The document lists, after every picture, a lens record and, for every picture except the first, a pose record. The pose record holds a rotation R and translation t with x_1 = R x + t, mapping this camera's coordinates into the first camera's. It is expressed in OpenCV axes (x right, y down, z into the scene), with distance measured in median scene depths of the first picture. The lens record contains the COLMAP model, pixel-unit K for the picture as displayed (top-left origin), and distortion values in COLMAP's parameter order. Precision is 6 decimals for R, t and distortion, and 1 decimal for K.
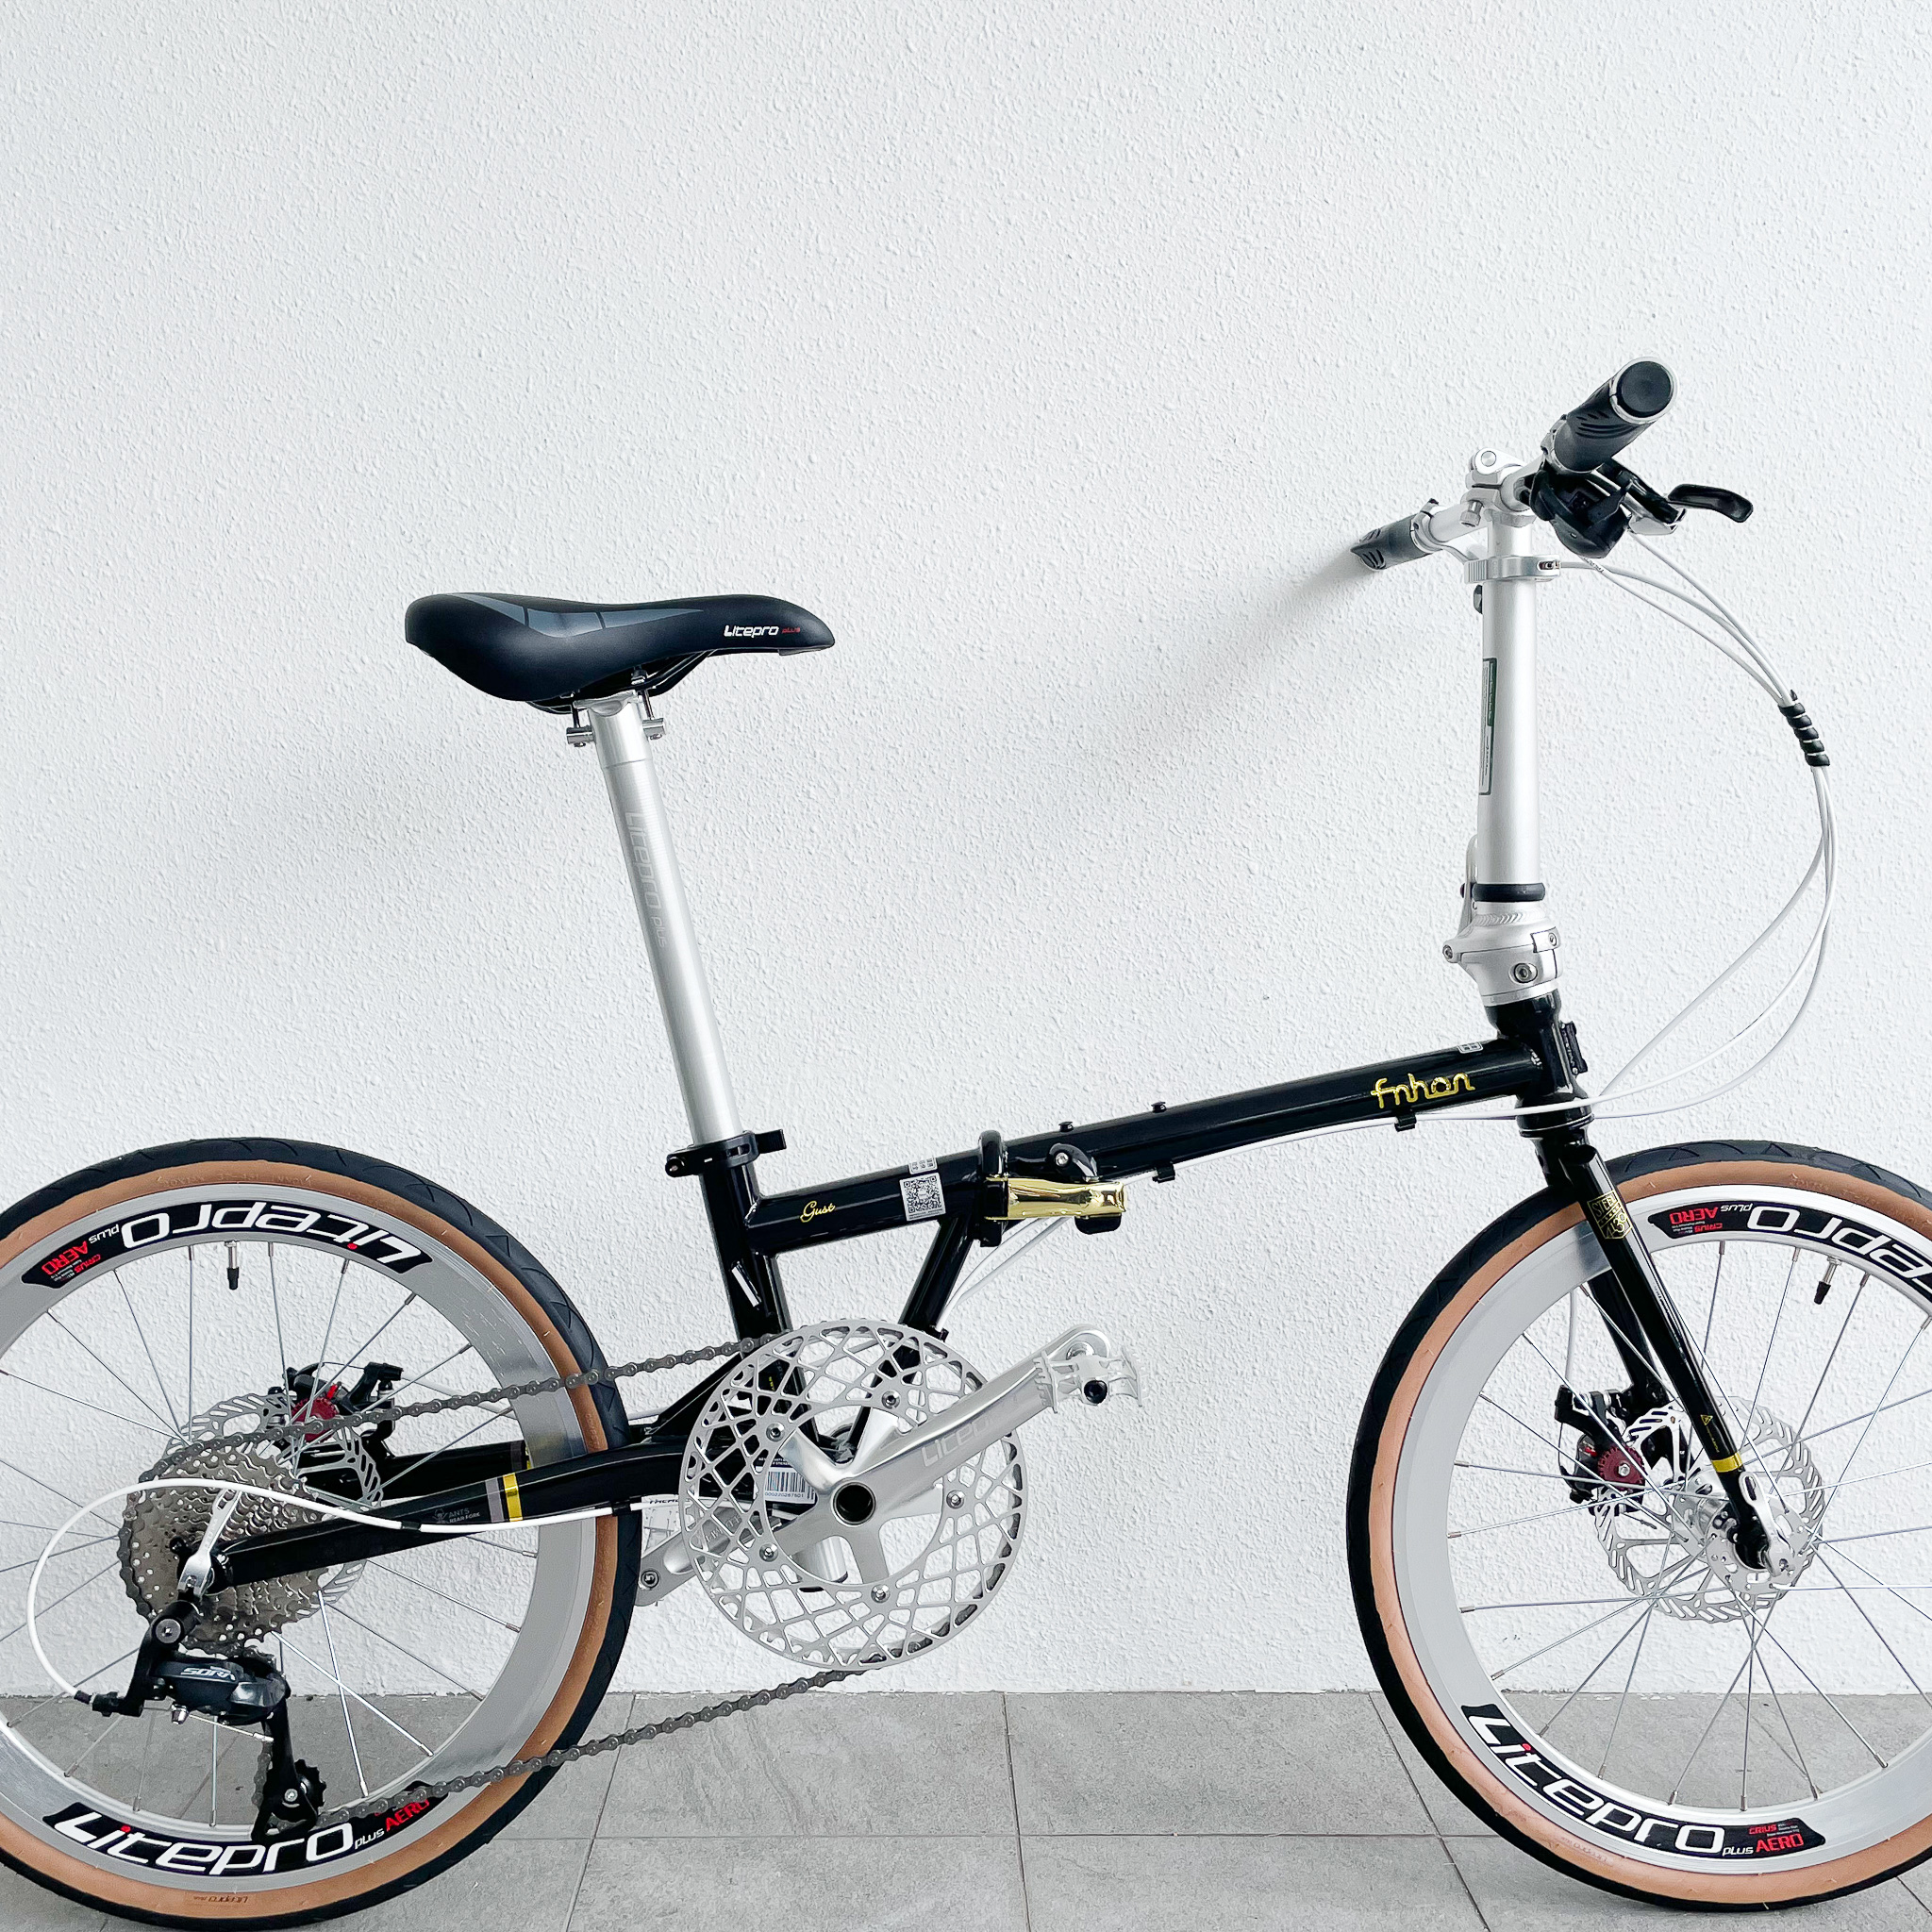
lens RADIAL K [[2004.2, 0, 945.8], [0, 2004.2, 955.8], [0, 0, 1]] dist [0.095166, -0.124137]
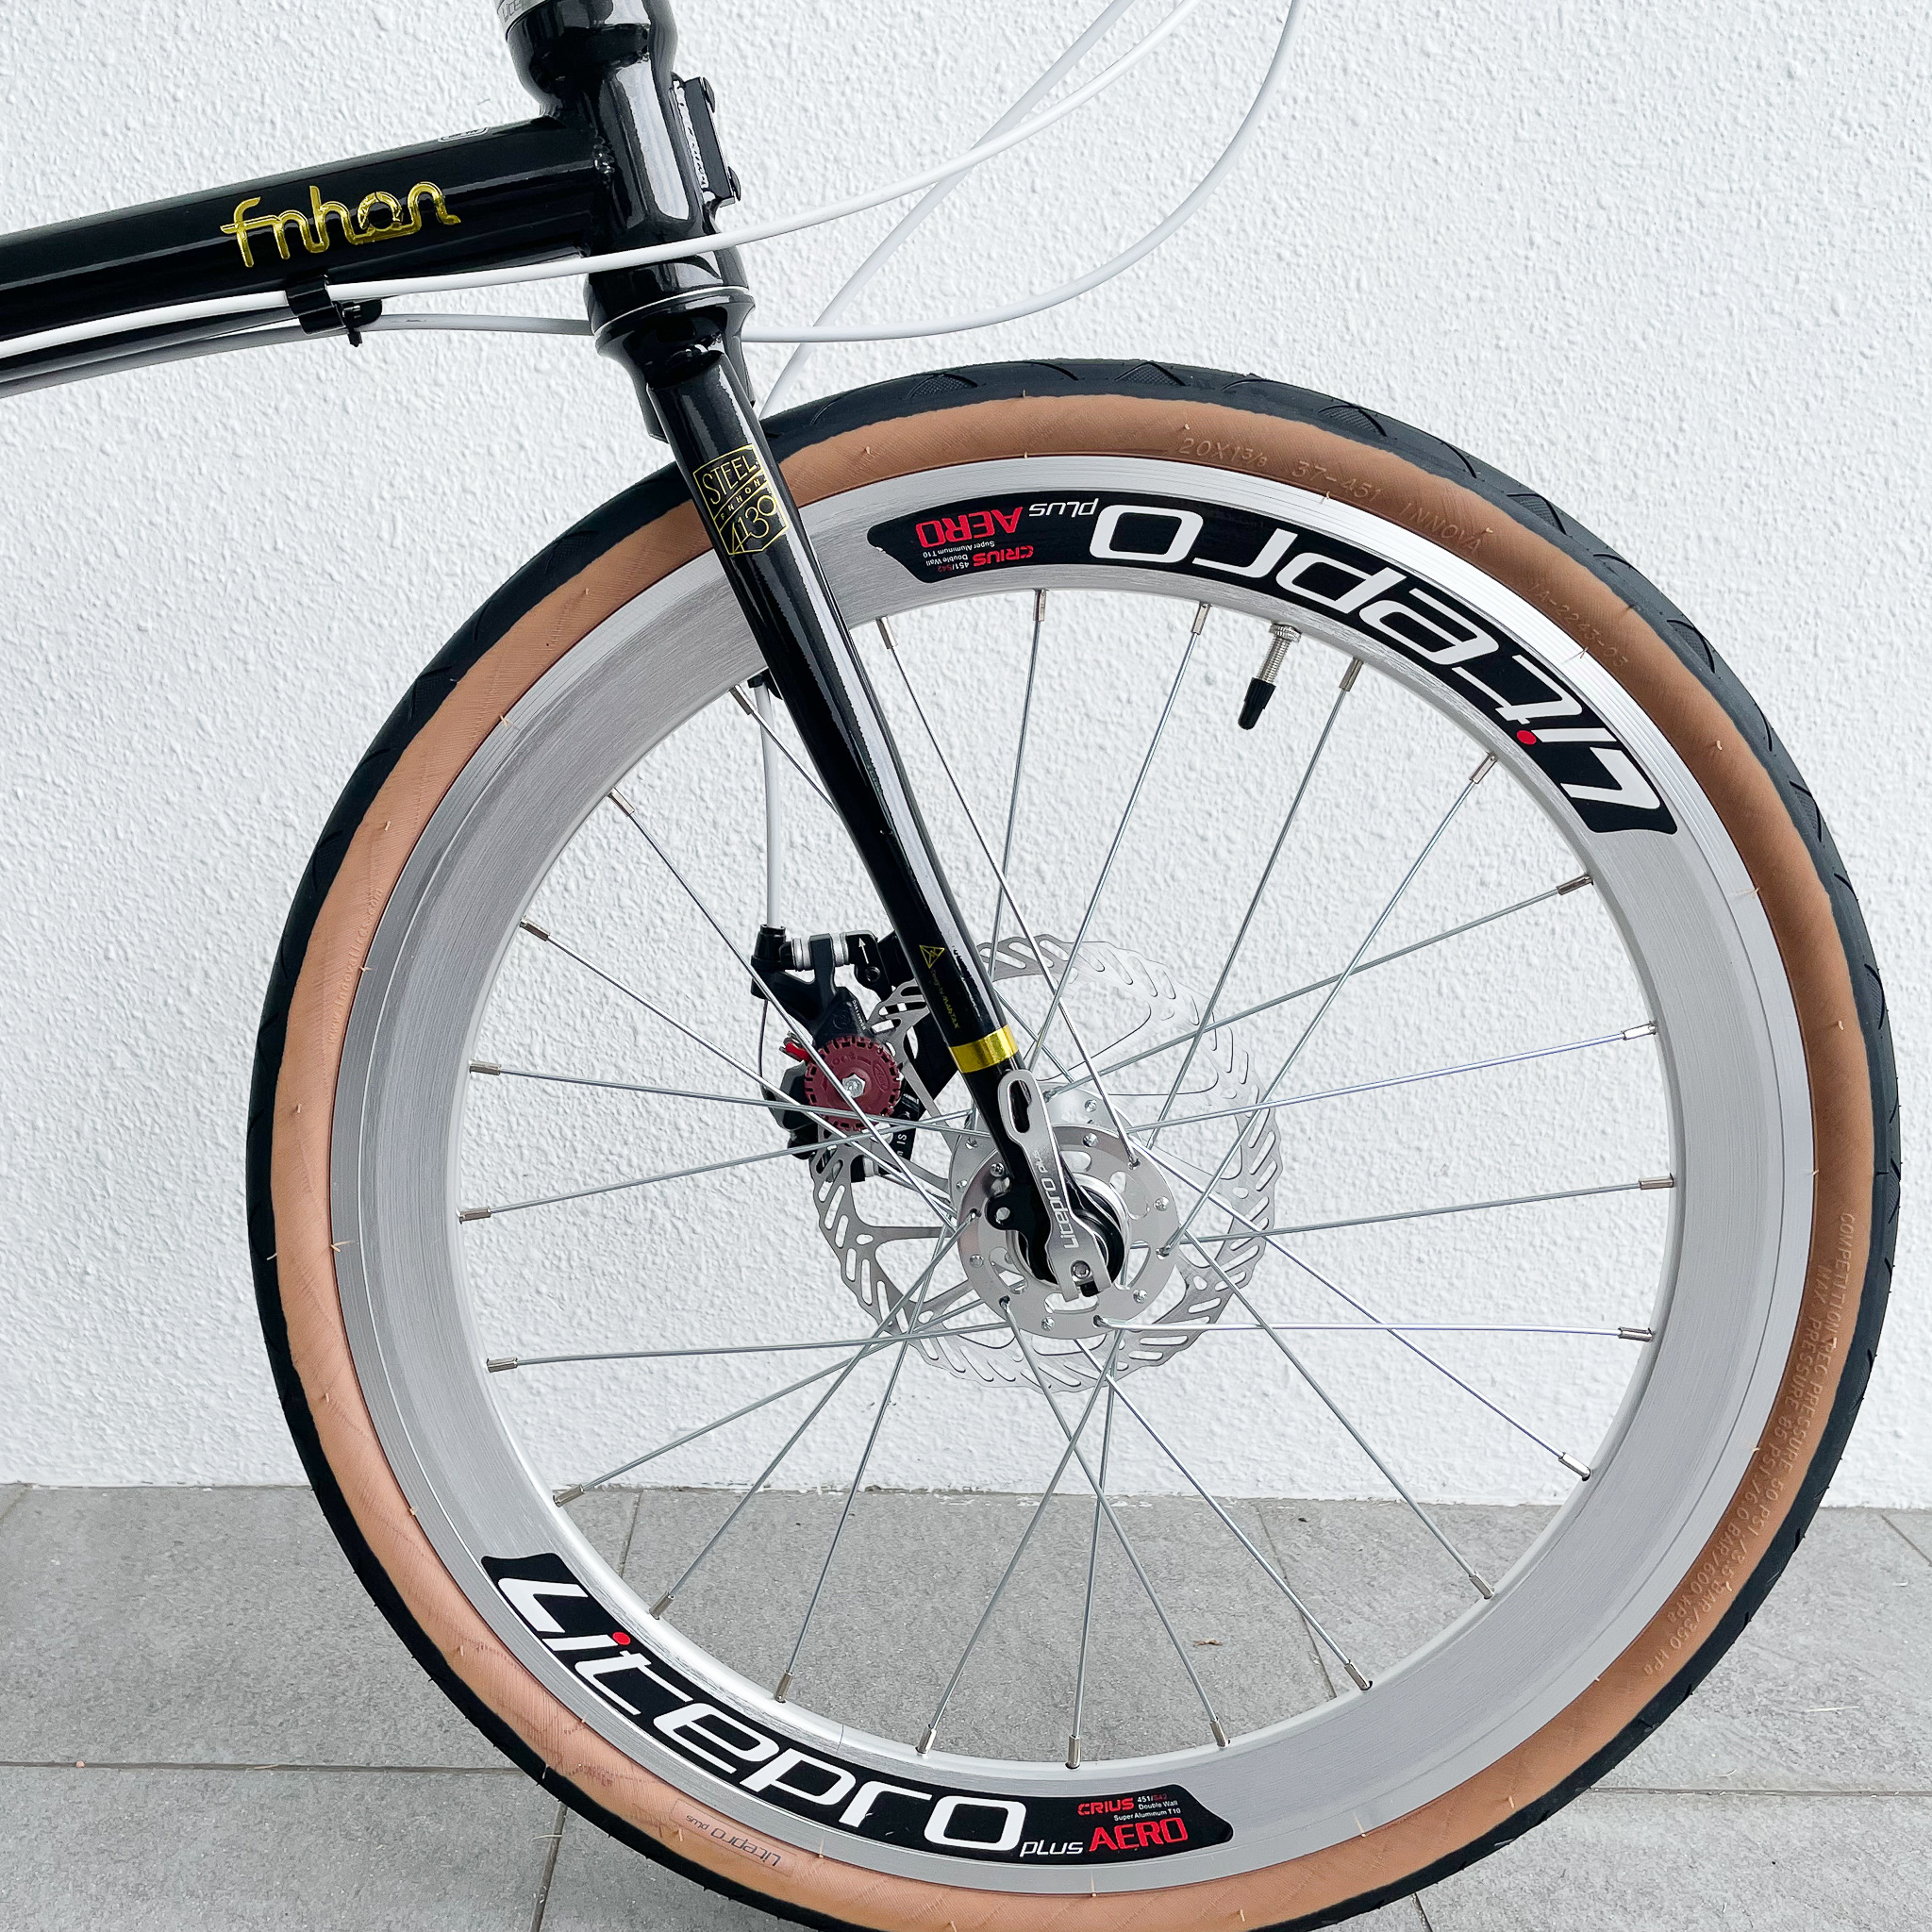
lens RADIAL K [[1934.4, 0, 825.6], [0, 1934.4, 935.4], [0, 0, 1]] dist [0.077328, -0.095442]
pose [[0.999094, 0.005689, -0.042184, 0.299143], [-0.001066, 0.994062, 0.108814, 0.144281], [0.042552, -0.108671, 0.993167, 0.470869]]
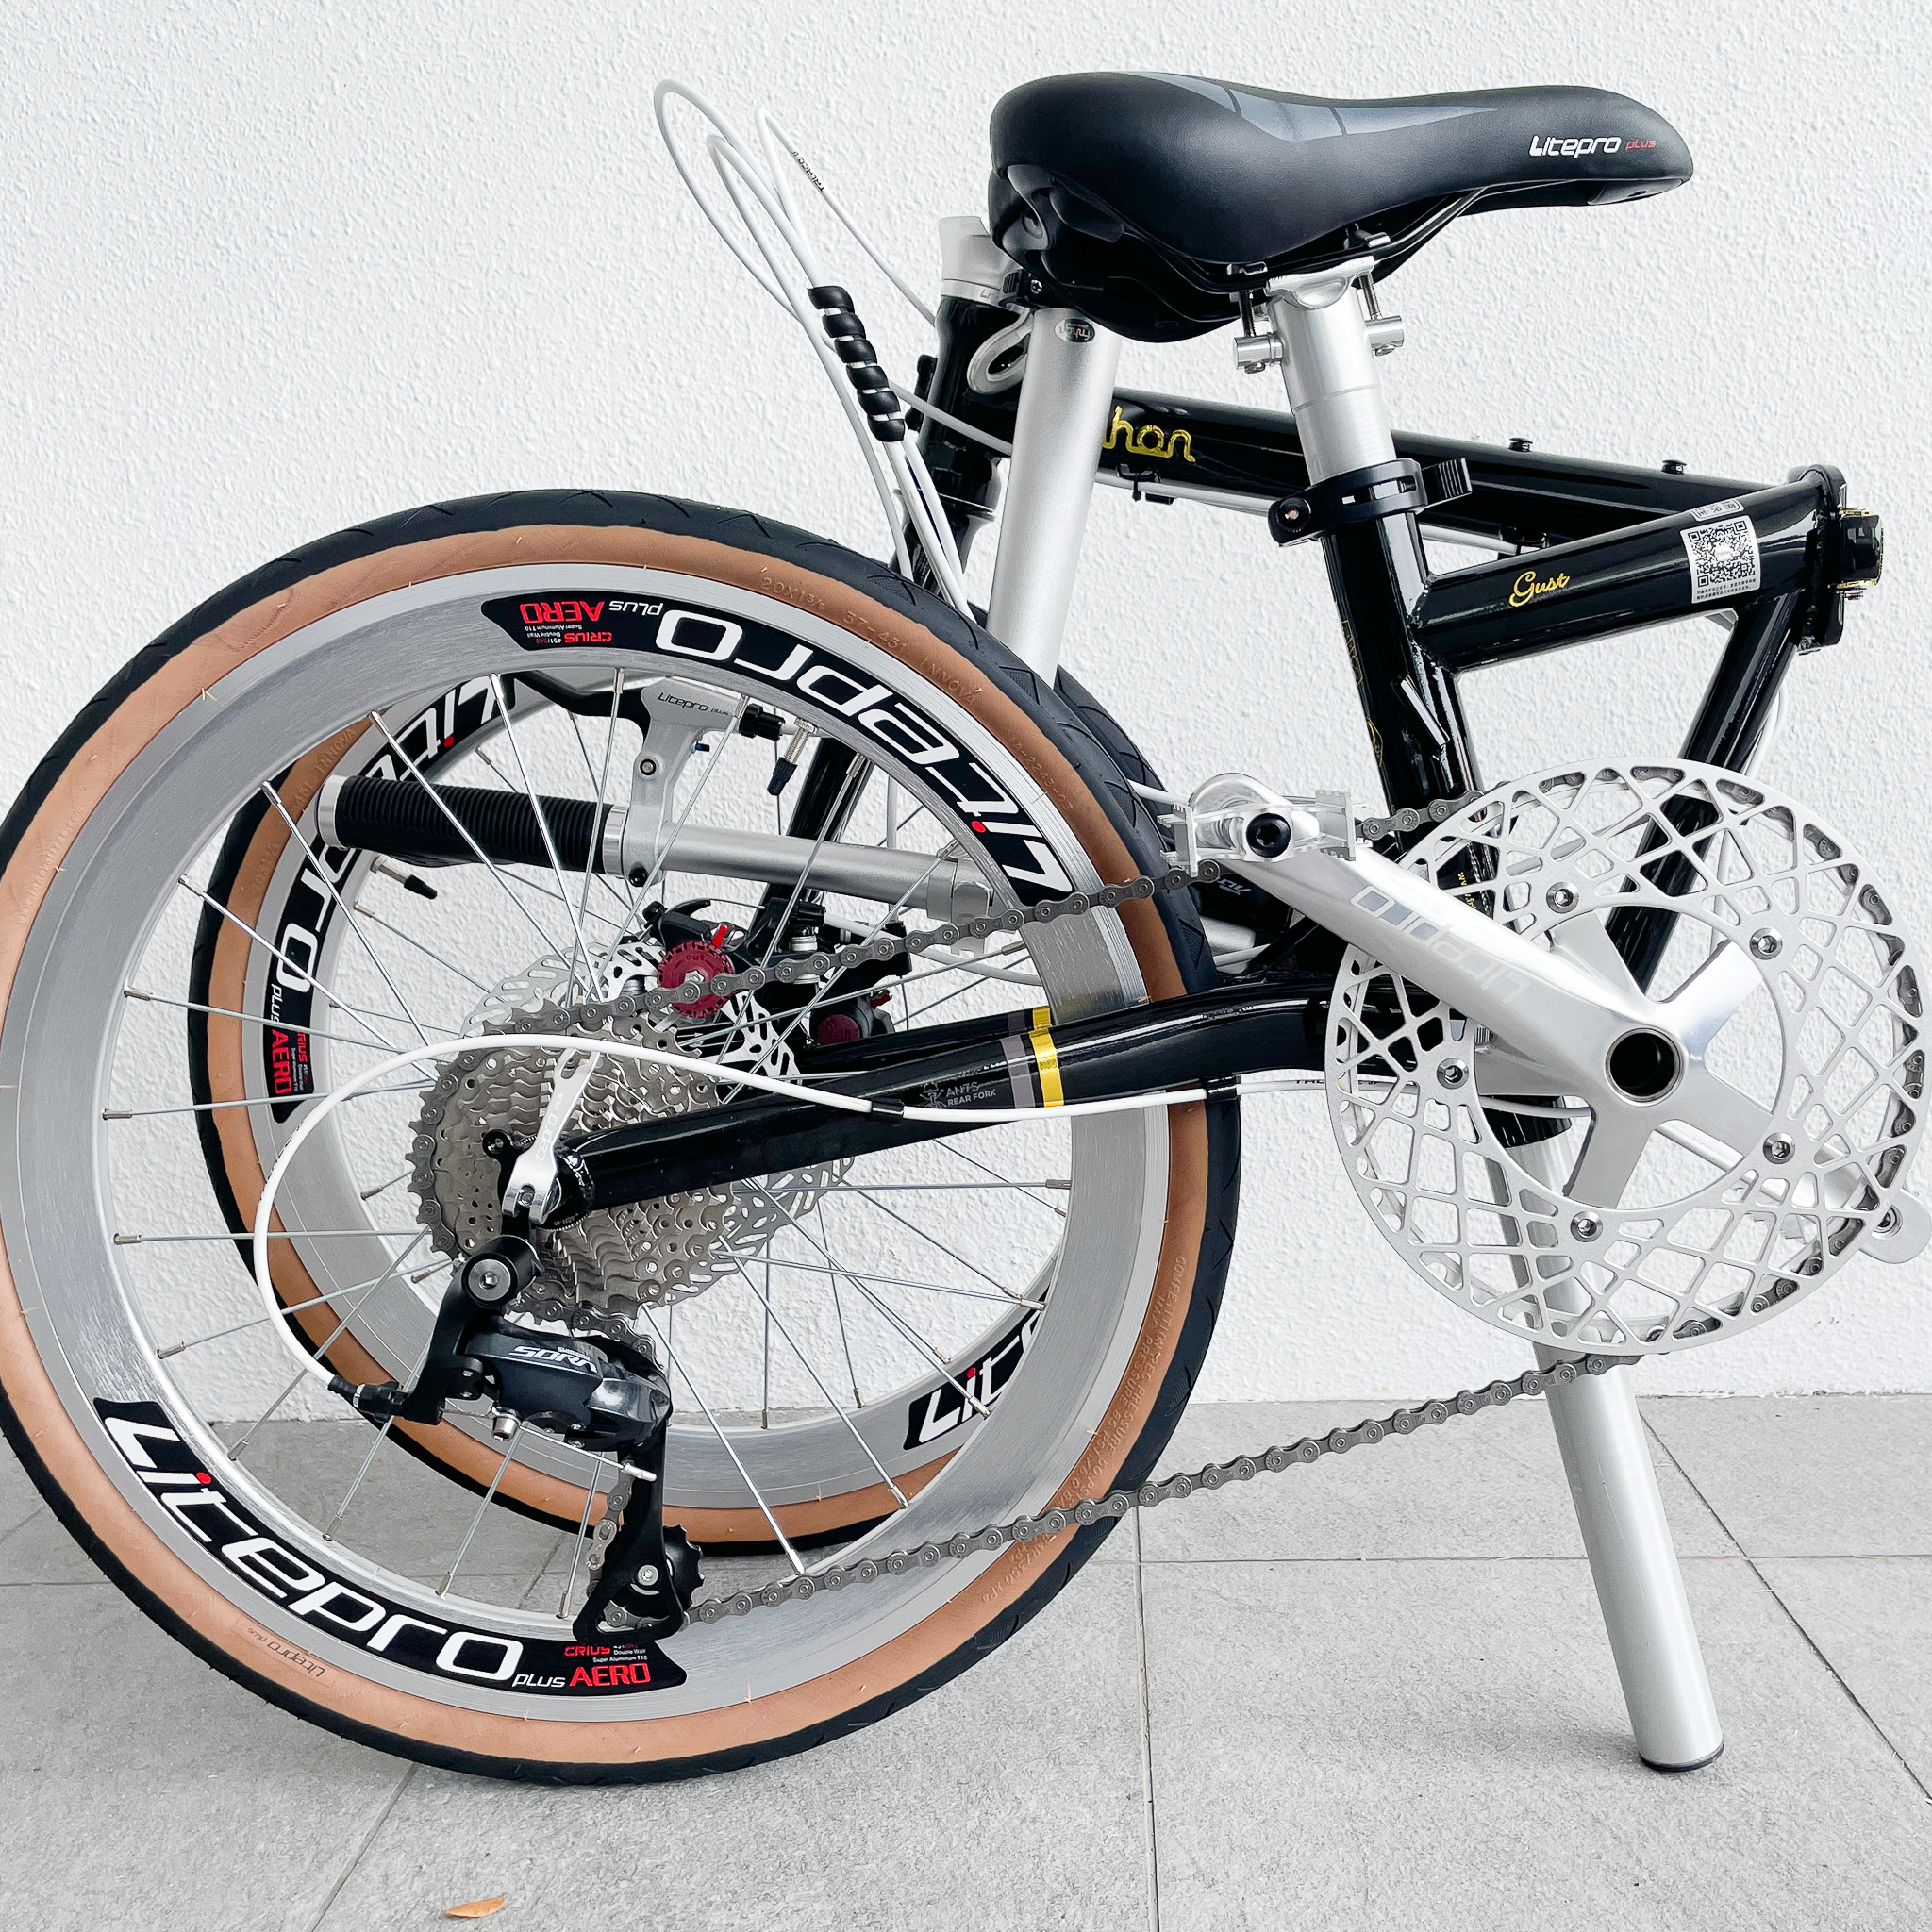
lens RADIAL K [[2006.5, 0, 1062.0], [0, 2006.5, 947.5], [0, 0, 1]] dist [0.085249, -0.105694]
pose [[0.998745, -0.026003, -0.042813, 0.040401], [0.027730, 0.998804, 0.040266, 0.172624], [0.041715, -0.041403, 0.998271, 0.277816]]
